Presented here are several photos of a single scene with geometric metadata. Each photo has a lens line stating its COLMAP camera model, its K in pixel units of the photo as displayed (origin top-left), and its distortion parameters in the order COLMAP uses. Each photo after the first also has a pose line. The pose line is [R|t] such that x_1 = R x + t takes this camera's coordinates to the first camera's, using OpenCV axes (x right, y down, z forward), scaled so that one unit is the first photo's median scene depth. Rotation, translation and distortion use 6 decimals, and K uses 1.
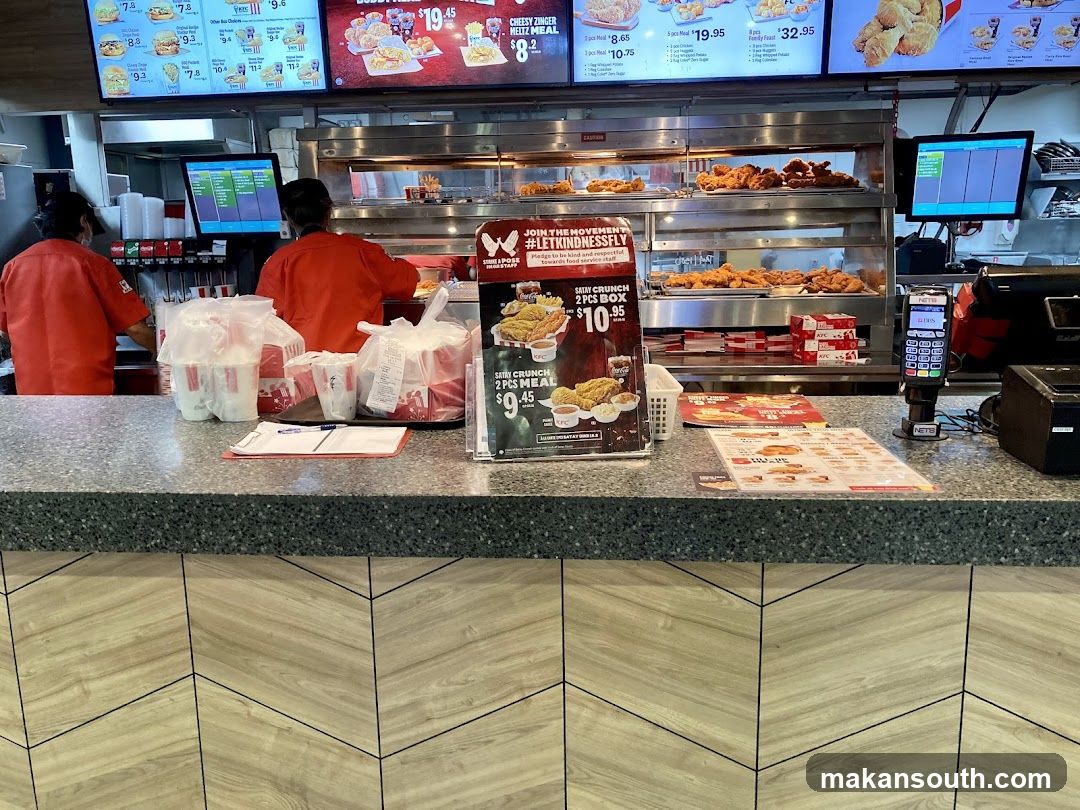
lens RADIAL K [[882.9, 0, 540.9], [0, 882.9, 411.2], [0, 0, 1]] dist [-0.012571, 0.024552]
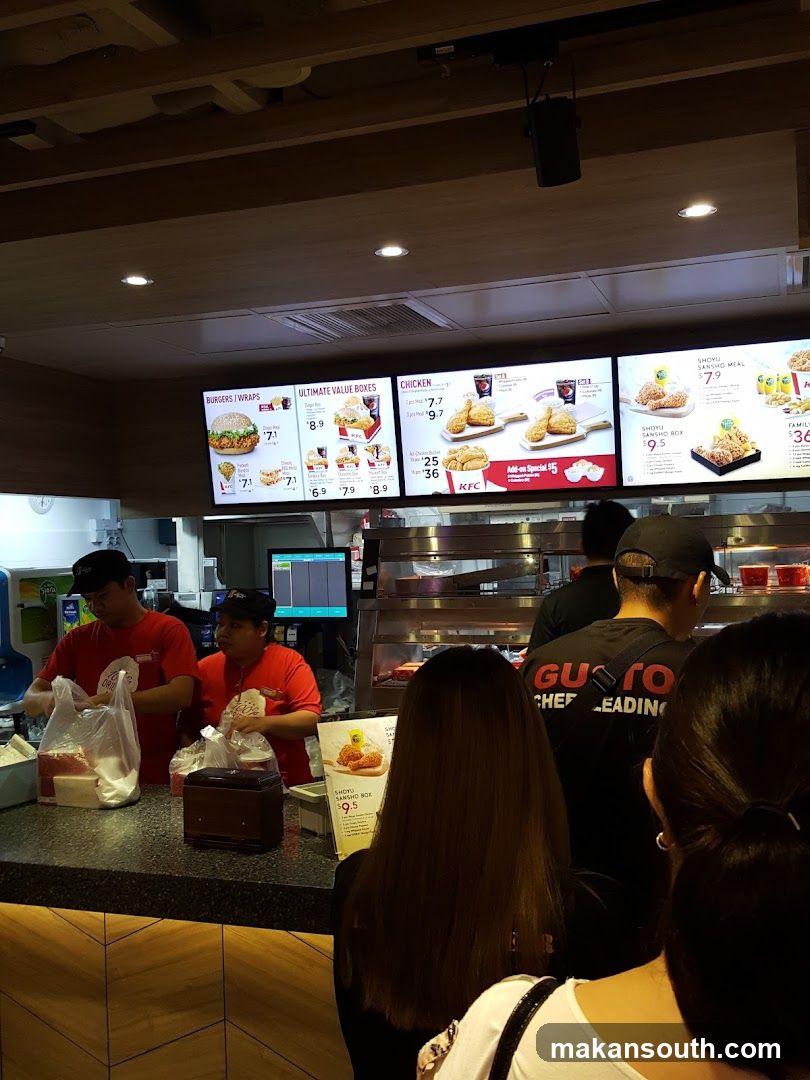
lens RADIAL K [[1097.1, 0, 406.9], [0, 1097.1, 549.8], [0, 0, 1]] dist [0.023868, 0.000000]
pose [[0.963344, -0.014652, -0.267868, 0.356181], [-0.035680, 0.982639, -0.182064, -0.115653], [0.265885, 0.184948, 0.946097, -0.690955]]
